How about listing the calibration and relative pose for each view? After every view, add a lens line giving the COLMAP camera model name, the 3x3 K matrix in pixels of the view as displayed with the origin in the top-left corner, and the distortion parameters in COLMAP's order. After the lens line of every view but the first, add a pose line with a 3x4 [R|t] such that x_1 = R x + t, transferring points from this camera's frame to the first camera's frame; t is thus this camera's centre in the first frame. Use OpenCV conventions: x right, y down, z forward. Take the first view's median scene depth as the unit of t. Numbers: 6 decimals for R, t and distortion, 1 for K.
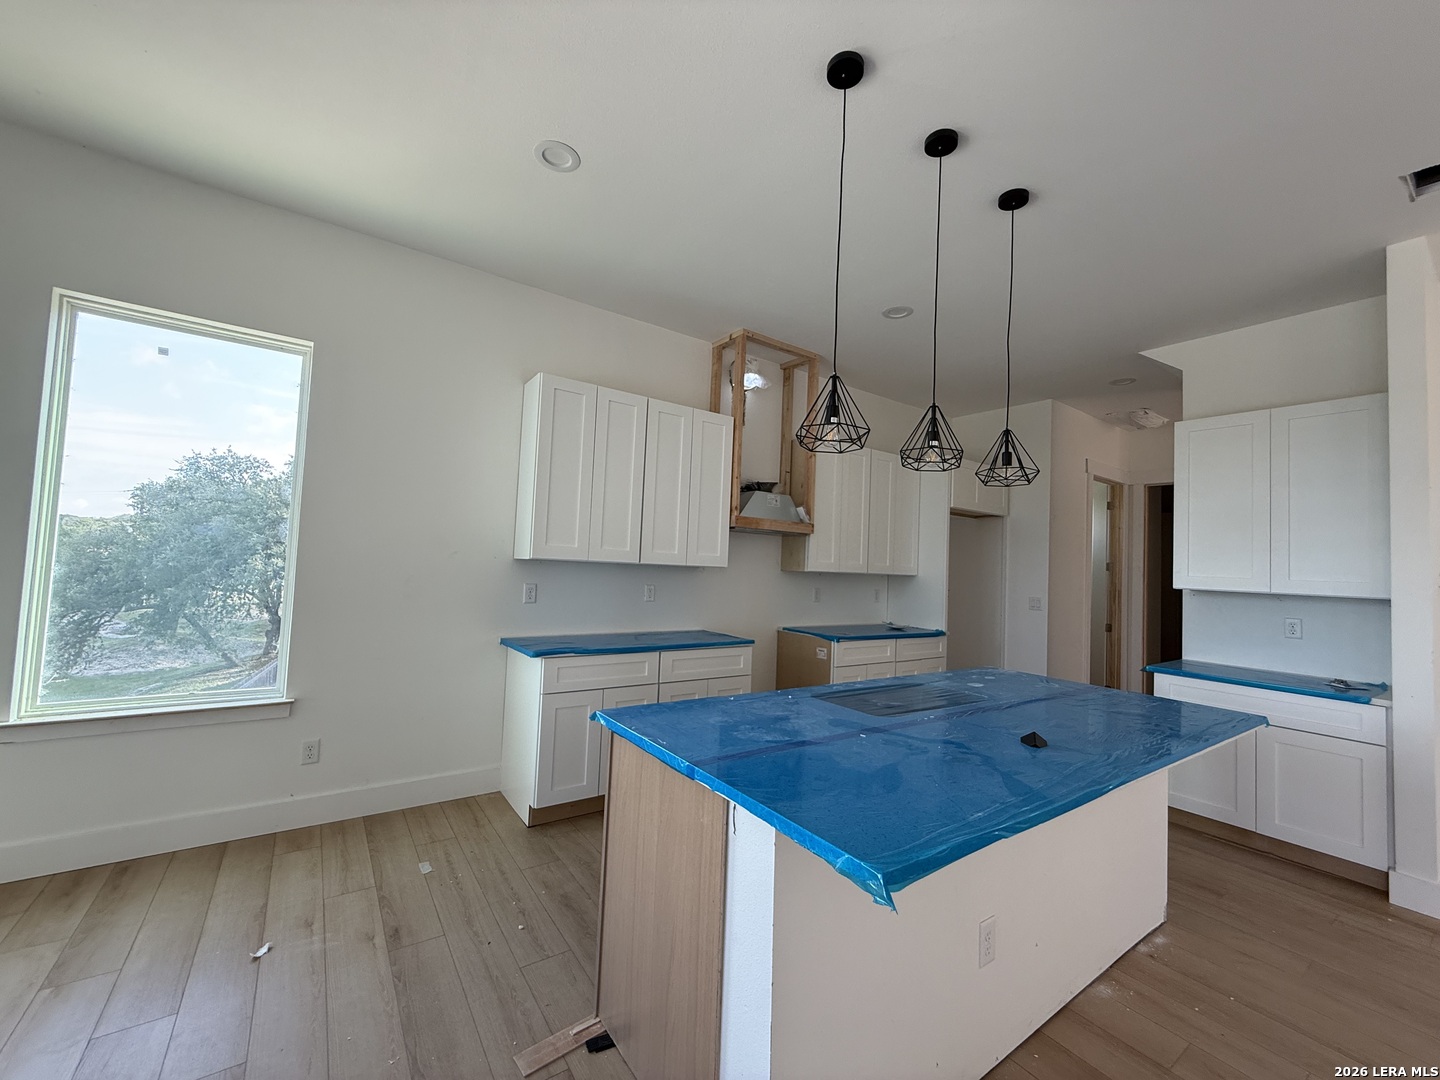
lens RADIAL K [[577.0, 0, 720.0], [0, 577.0, 540.0], [0, 0, 1]] dist [0.000629, 0.000063]
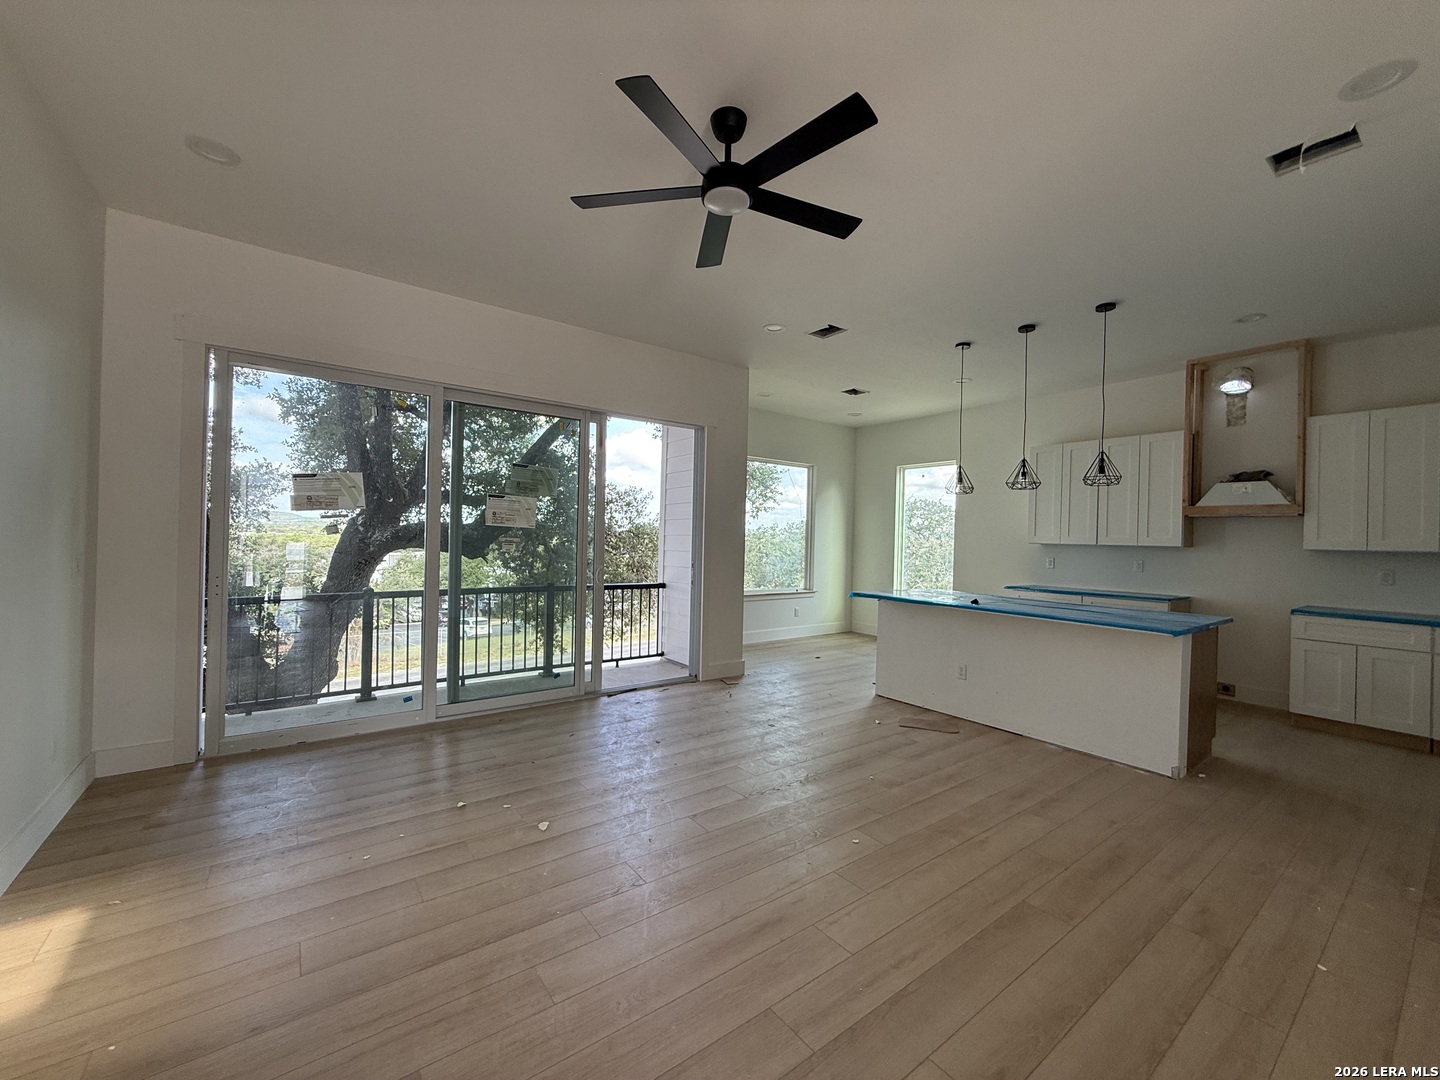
lens RADIAL K [[577.7, 0, 720.0], [0, 577.7, 540.0], [0, 0, 1]] dist [0.000011, -0.000004]
pose [[0.028853, -0.037284, -0.998888, 1.175904], [0.023799, 0.999046, -0.036603, 0.051217], [0.999300, -0.022717, 0.029713, -0.081004]]
